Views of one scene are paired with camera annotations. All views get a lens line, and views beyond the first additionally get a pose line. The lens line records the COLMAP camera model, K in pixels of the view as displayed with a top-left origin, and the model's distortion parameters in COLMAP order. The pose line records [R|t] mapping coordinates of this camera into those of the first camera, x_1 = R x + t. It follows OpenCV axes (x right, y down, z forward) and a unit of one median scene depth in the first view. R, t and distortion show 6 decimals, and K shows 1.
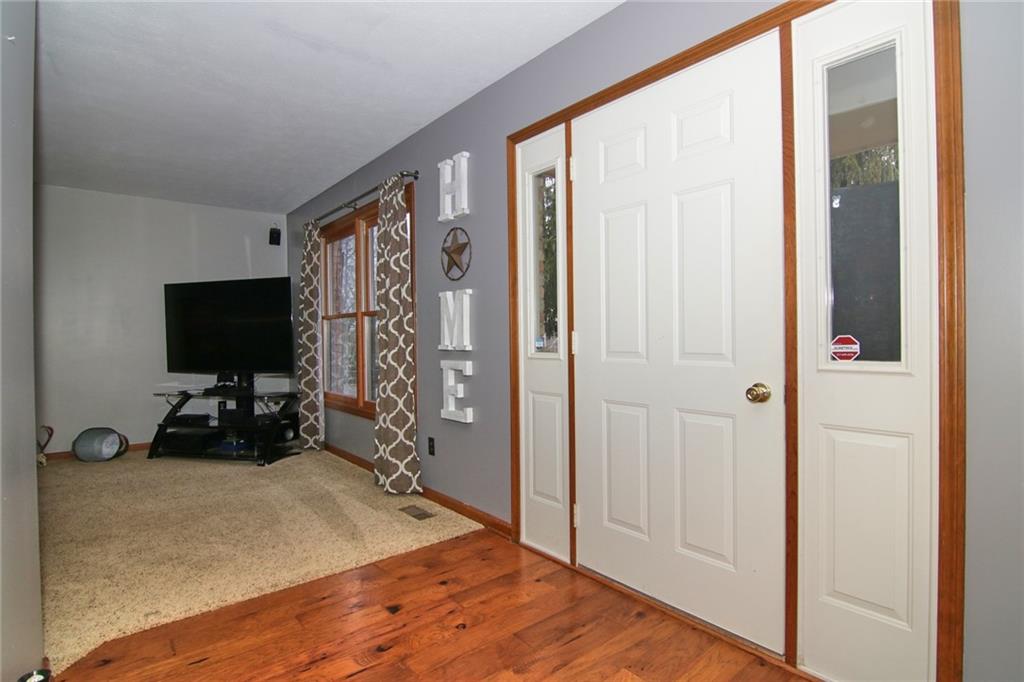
lens RADIAL K [[517.3, 0, 512.0], [0, 517.3, 341.0], [0, 0, 1]] dist [-0.000933, -0.000324]
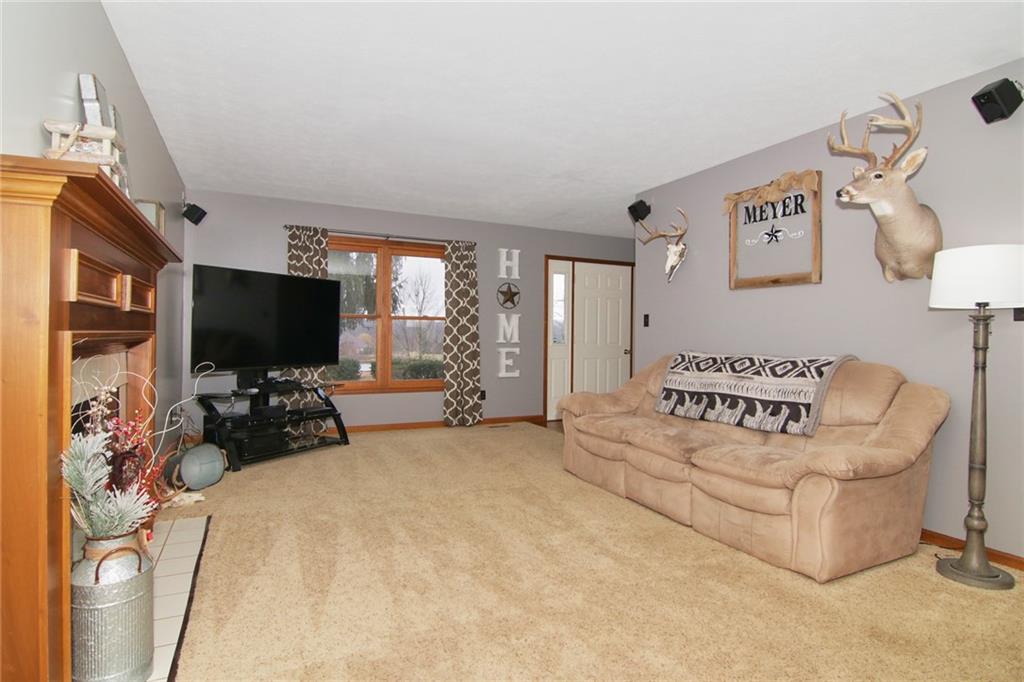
lens RADIAL K [[517.3, 0, 512.0], [0, 517.3, 341.0], [0, 0, 1]] dist [-0.000933, -0.000324]
pose [[0.233020, 0.007945, 0.972439, -2.104749], [0.001131, 0.999964, -0.008441, 0.028253], [-0.972471, 0.003067, 0.233003, 0.513784]]
